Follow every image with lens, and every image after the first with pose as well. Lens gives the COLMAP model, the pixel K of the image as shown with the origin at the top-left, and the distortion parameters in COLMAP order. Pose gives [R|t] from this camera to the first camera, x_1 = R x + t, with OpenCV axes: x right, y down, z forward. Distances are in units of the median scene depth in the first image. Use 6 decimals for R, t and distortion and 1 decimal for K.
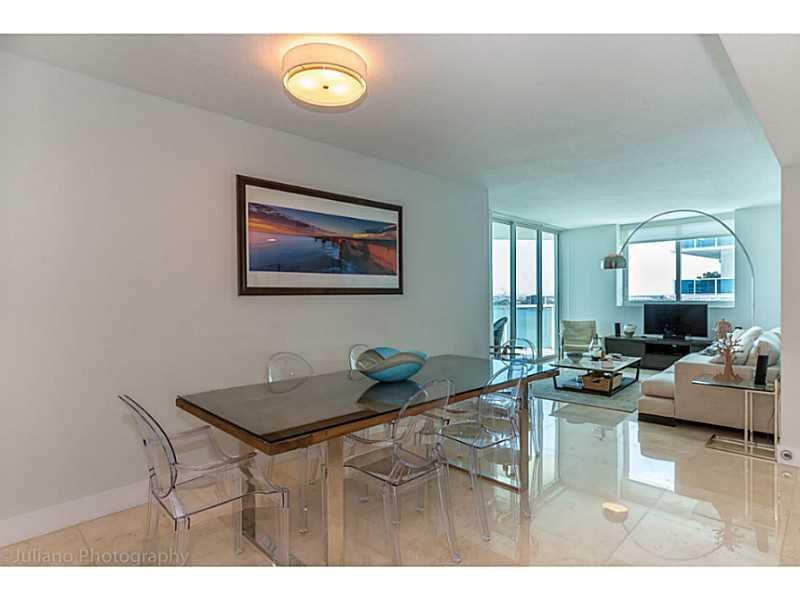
lens RADIAL K [[438.4, 0, 400.9], [0, 438.4, 302.6], [0, 0, 1]] dist [-0.005837, -0.000304]
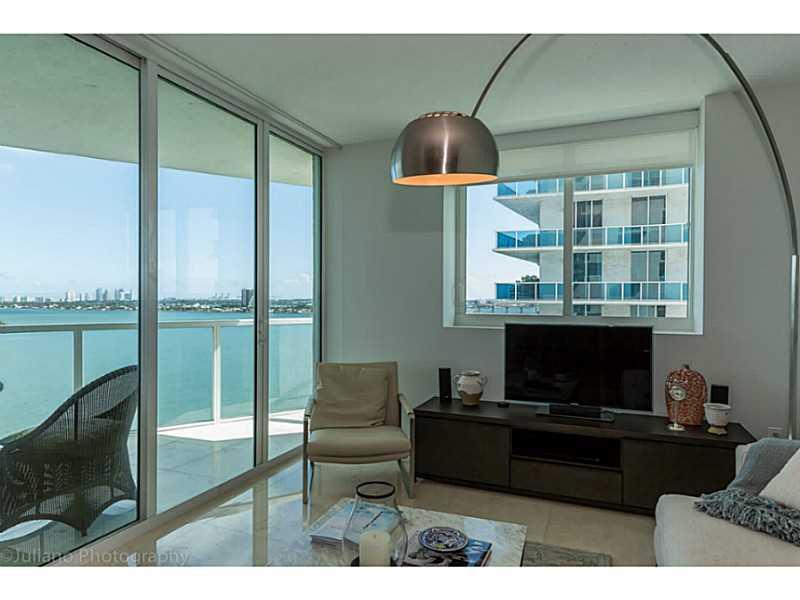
lens RADIAL K [[491.9, 0, 399.1], [0, 491.9, 302.8], [0, 0, 1]] dist [-0.000507, 0.001297]
pose [[0.927016, 0.007501, 0.374947, 0.324068], [-0.004439, 0.999949, -0.009029, -0.012179], [-0.374995, 0.006706, 0.927002, 0.676078]]
